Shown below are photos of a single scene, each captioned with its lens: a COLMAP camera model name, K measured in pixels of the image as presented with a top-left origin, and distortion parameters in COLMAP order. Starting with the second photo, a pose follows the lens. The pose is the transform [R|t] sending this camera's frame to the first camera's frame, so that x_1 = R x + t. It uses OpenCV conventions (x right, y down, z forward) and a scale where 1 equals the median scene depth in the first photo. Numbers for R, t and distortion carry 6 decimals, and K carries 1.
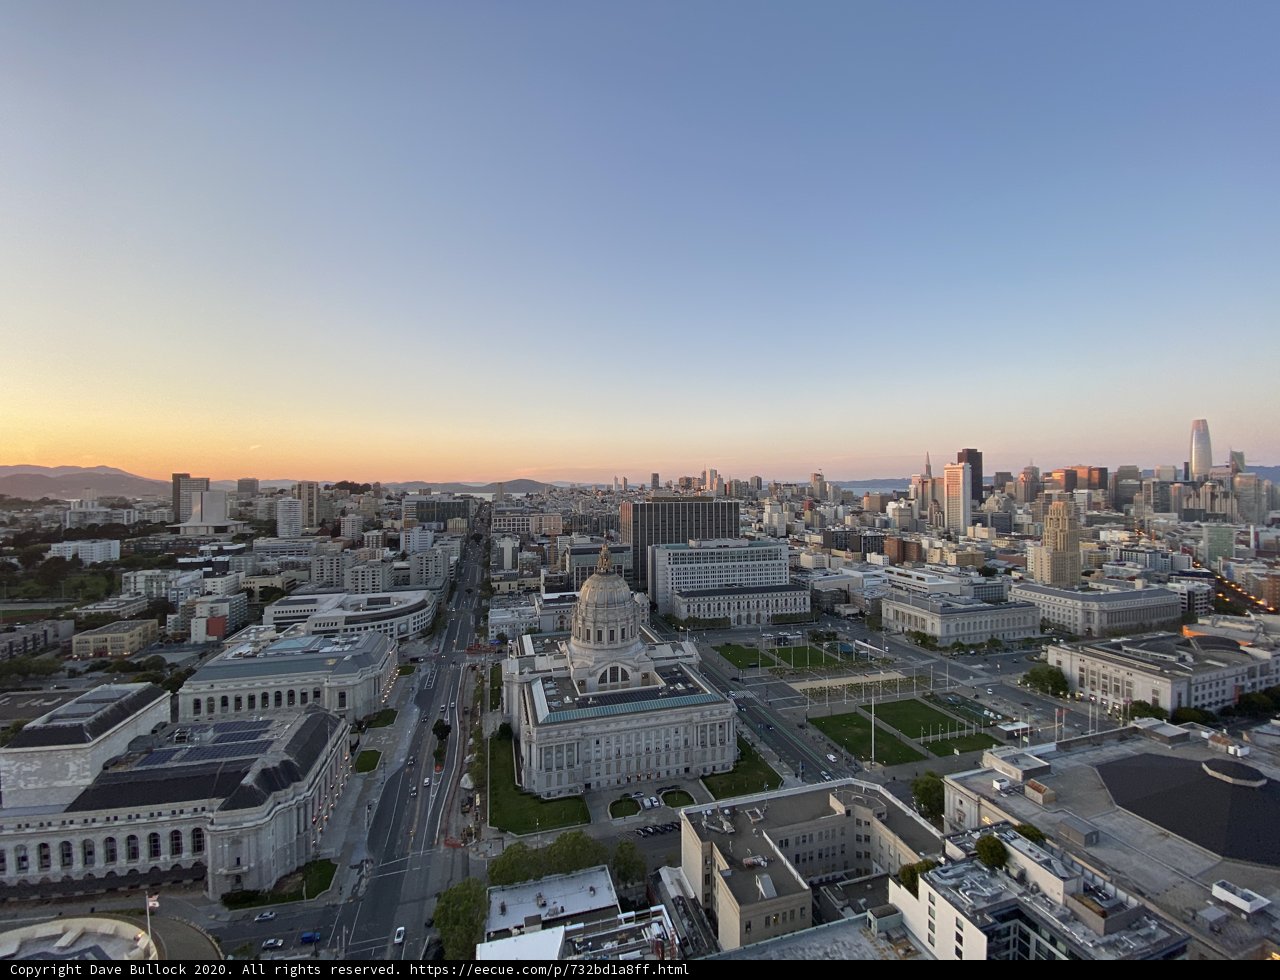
lens RADIAL K [[518.6, 0, 634.2], [0, 518.6, 478.3], [0, 0, 1]] dist [0.018739, -0.020152]
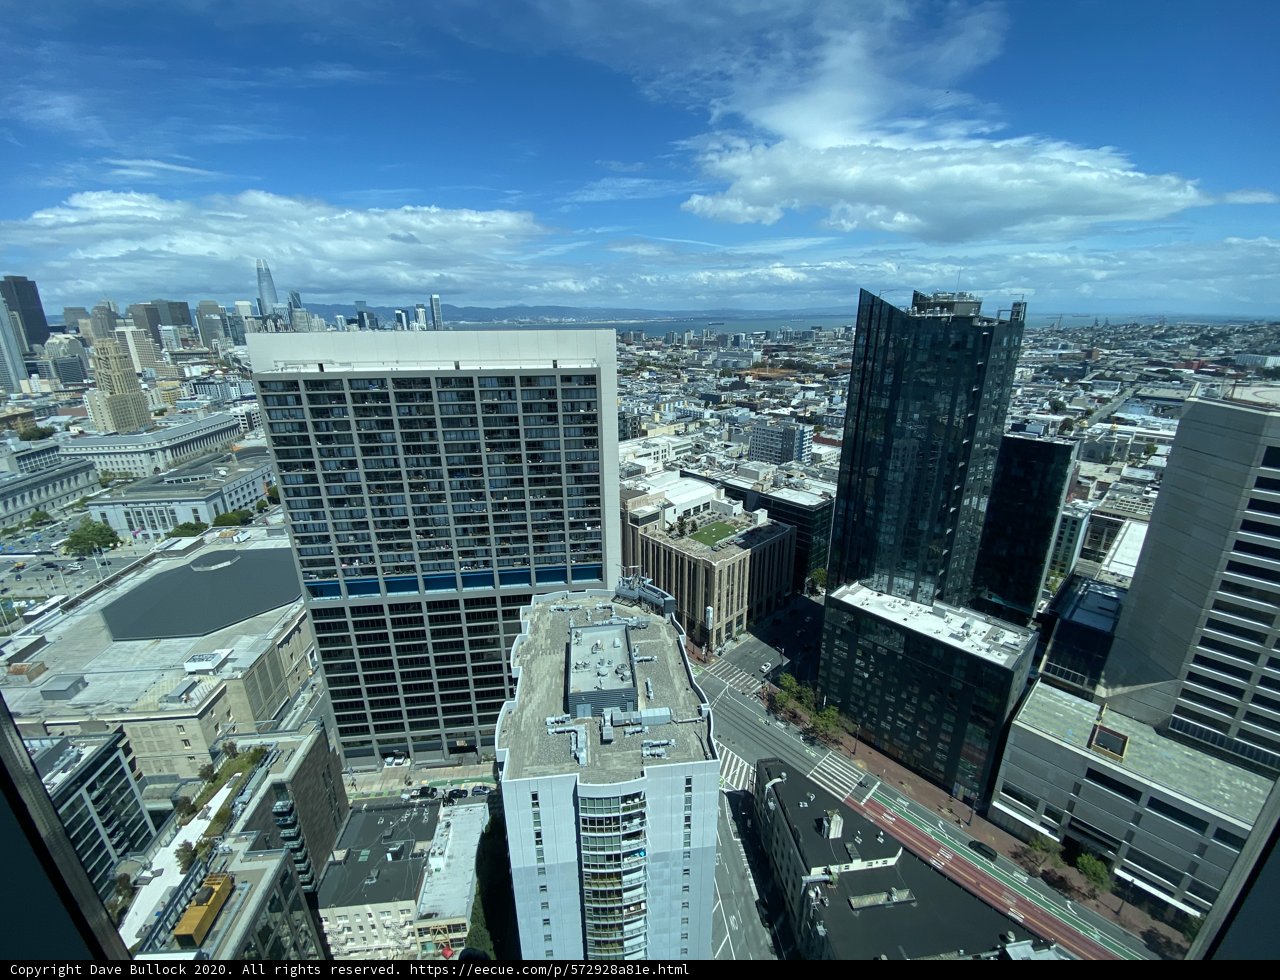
lens RADIAL K [[510.0, 0, 634.2], [0, 510.0, 490.5], [0, 0, 1]] dist [0.017039, -0.017036]
pose [[0.163320, -0.321226, 0.932813, 0.102496], [0.000409, 0.945530, 0.325534, 0.011202], [-0.986573, -0.052785, 0.154555, -0.063868]]
